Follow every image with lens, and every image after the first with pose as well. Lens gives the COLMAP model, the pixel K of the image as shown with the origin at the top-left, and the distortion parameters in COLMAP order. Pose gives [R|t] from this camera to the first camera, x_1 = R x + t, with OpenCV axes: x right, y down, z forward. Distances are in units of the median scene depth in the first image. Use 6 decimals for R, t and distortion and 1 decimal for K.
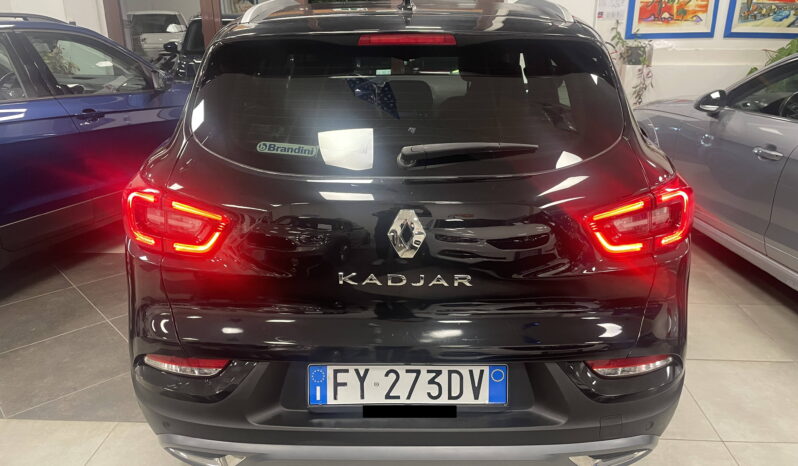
lens RADIAL K [[610.3, 0, 400.6], [0, 610.3, 233.7], [0, 0, 1]] dist [0.051468, -0.050117]
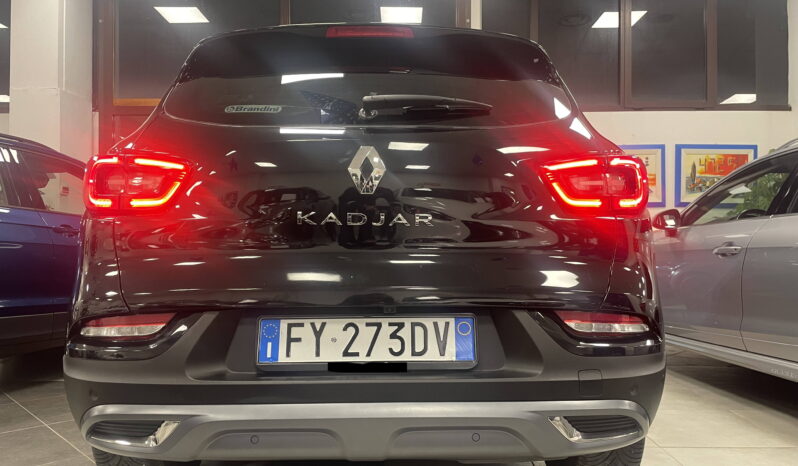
lens RADIAL K [[610.3, 0, 397.0], [0, 610.3, 229.8], [0, 0, 1]] dist [0.051468, -0.050117]
pose [[0.999597, 0.002322, 0.028275, 0.029463], [0.007570, 0.938677, -0.344714, 0.409243], [-0.027342, 0.344790, 0.938282, 0.078000]]
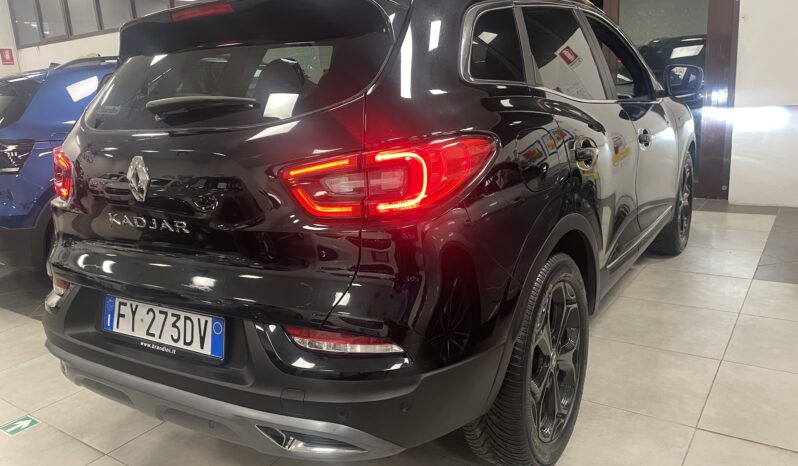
lens RADIAL K [[610.3, 0, 392.4], [0, 610.3, 250.4], [0, 0, 1]] dist [0.051468, -0.050117]
pose [[0.847428, 0.088347, -0.523508, 0.915685], [-0.119075, 0.992564, -0.025247, 0.095060], [0.517385, 0.083731, 0.851647, 0.278472]]
